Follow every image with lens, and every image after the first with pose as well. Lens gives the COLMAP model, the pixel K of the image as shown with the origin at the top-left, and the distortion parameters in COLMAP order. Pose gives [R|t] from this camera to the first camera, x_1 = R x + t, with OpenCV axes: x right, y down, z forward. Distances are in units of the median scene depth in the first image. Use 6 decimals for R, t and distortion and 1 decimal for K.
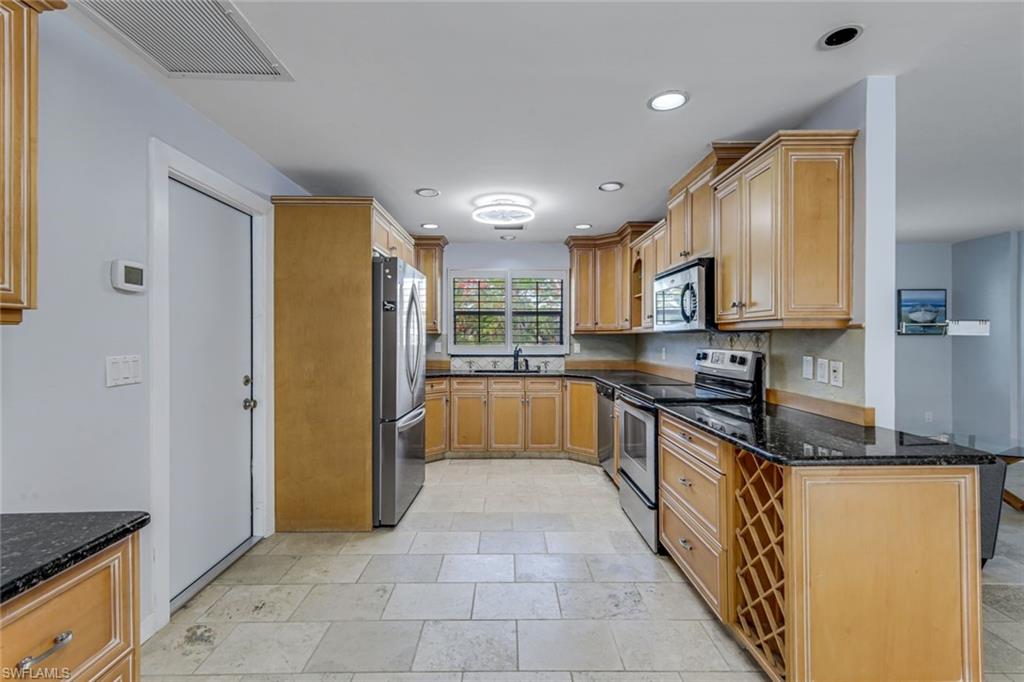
lens RADIAL K [[449.2, 0, 510.9], [0, 449.2, 337.1], [0, 0, 1]] dist [0.004801, 0.000048]
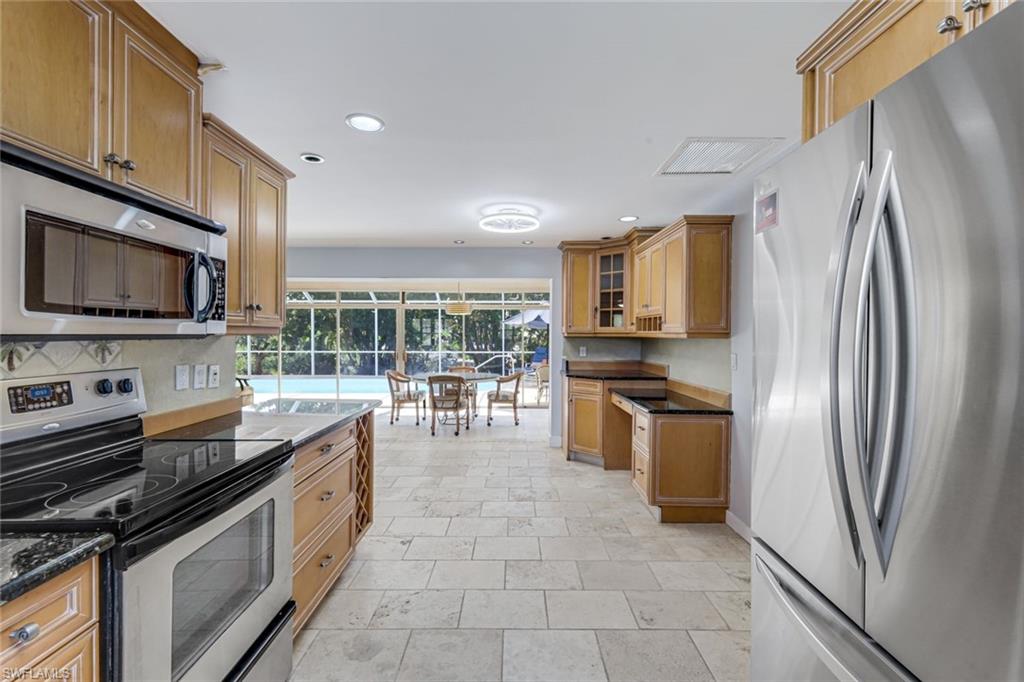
lens RADIAL K [[449.2, 0, 510.9], [0, 449.2, 337.1], [0, 0, 1]] dist [0.004801, 0.000048]
pose [[-0.999842, -0.003839, 0.017338, -0.014399], [-0.003684, 0.999953, 0.008918, -0.018193], [-0.017372, 0.008853, -0.999810, 1.383510]]
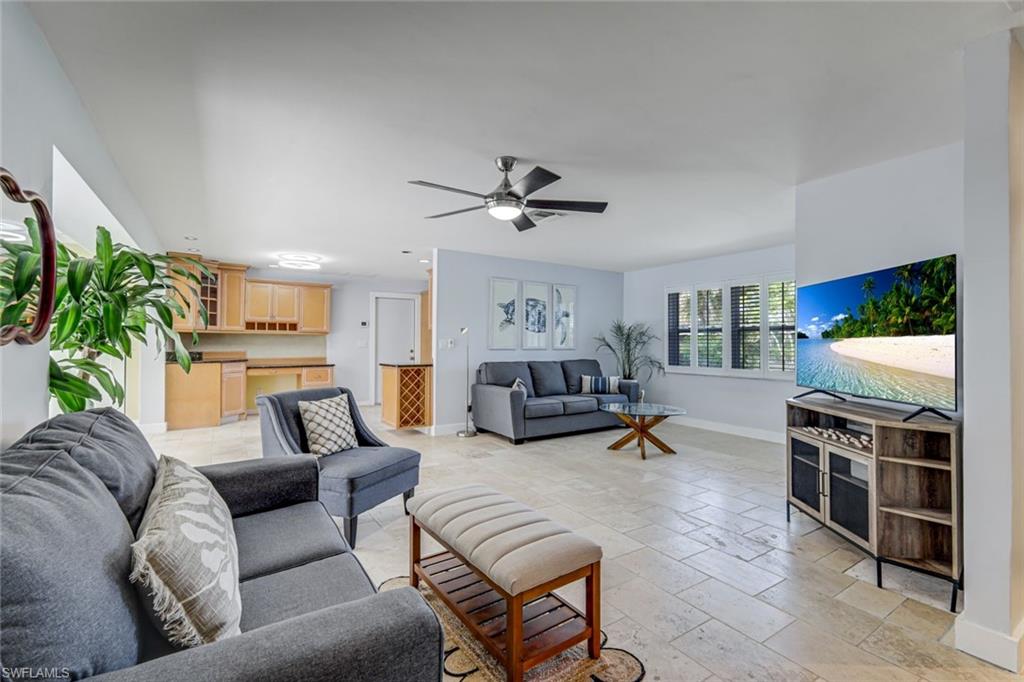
lens RADIAL K [[452.5, 0, 513.1], [0, 452.5, 333.1], [0, 0, 1]] dist [0.005883, 0.000802]
pose [[0.539242, -0.016216, -0.841995, 2.226762], [-0.005031, 0.999735, -0.022476, 0.032590], [0.842136, 0.016356, 0.539017, -0.120185]]
